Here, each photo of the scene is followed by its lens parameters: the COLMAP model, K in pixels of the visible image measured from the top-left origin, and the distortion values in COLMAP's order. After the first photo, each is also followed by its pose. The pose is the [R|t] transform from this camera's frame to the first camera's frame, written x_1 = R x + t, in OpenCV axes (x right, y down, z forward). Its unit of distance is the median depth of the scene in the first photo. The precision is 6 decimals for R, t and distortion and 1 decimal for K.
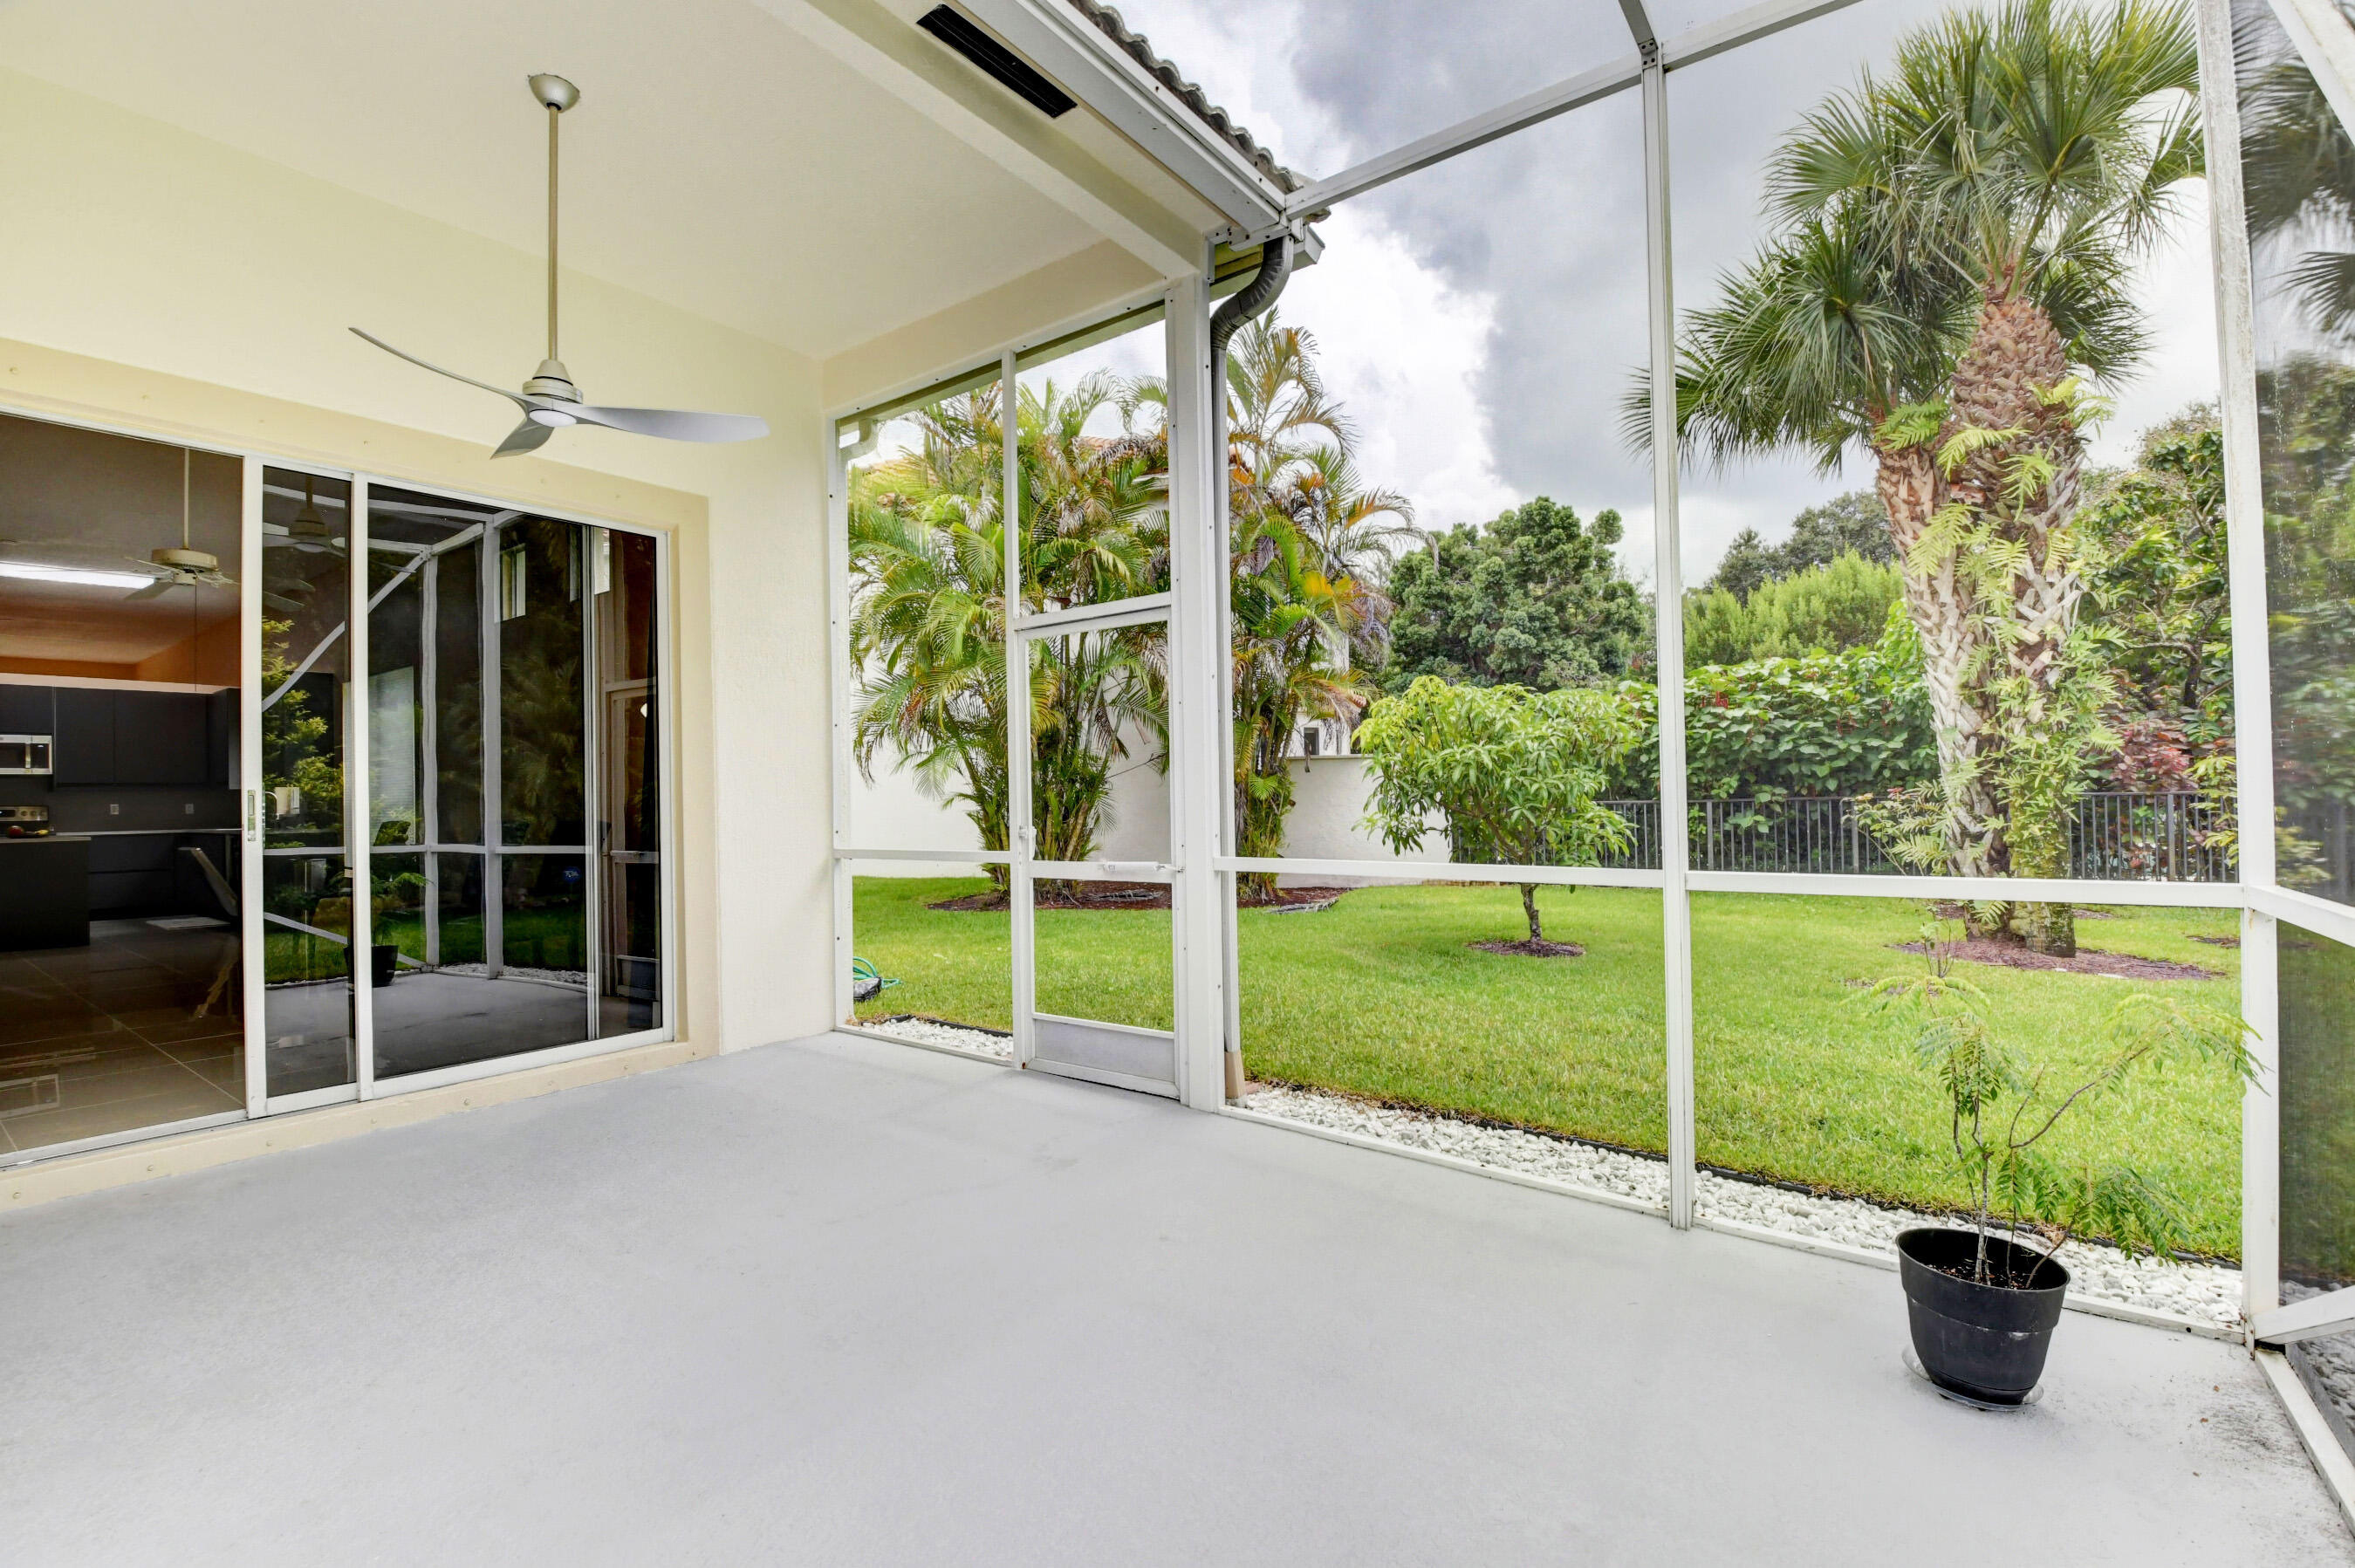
lens RADIAL K [[1051.3, 0, 1175.0], [0, 1051.3, 782.7], [0, 0, 1]] dist [-0.013586, -0.011846]
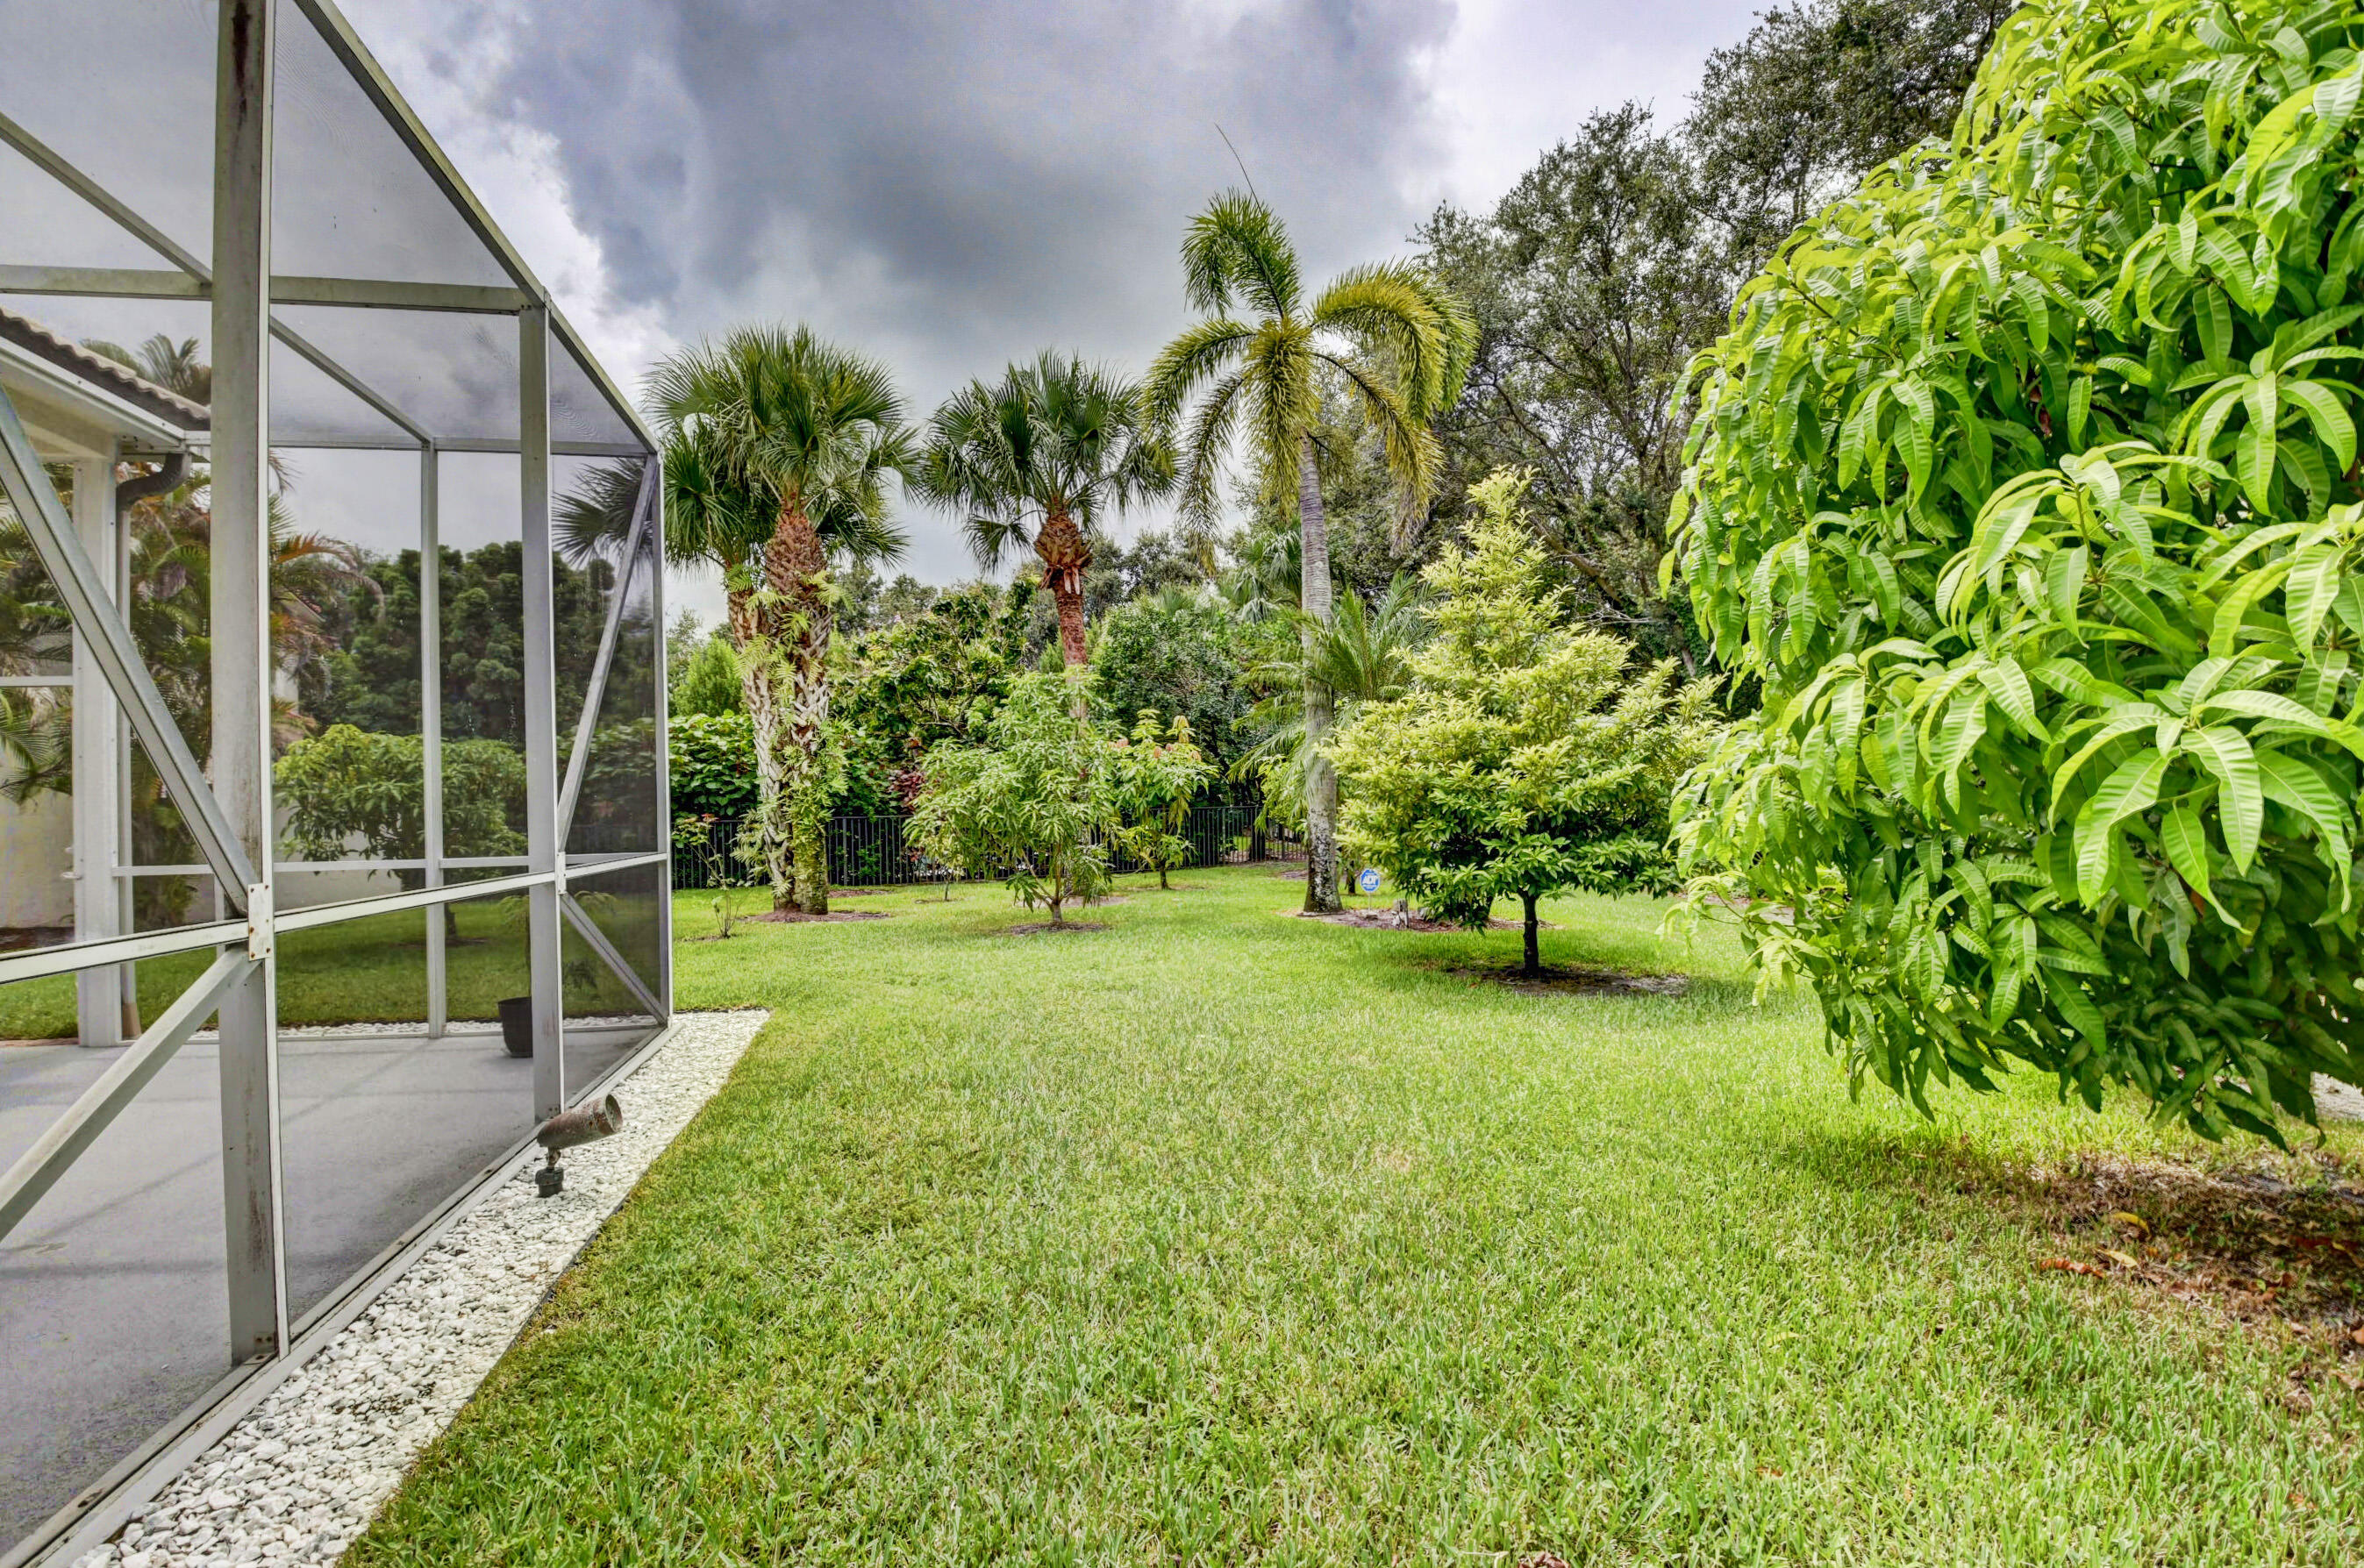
lens RADIAL K [[1055.2, 0, 1203.7], [0, 1055.2, 792.6], [0, 0, 1]] dist [-0.013586, -0.011846]
pose [[0.646889, 0.009808, 0.762521, -0.033534], [0.001109, 0.999904, -0.013802, -0.004625], [-0.762583, 0.009774, 0.646816, -0.540099]]
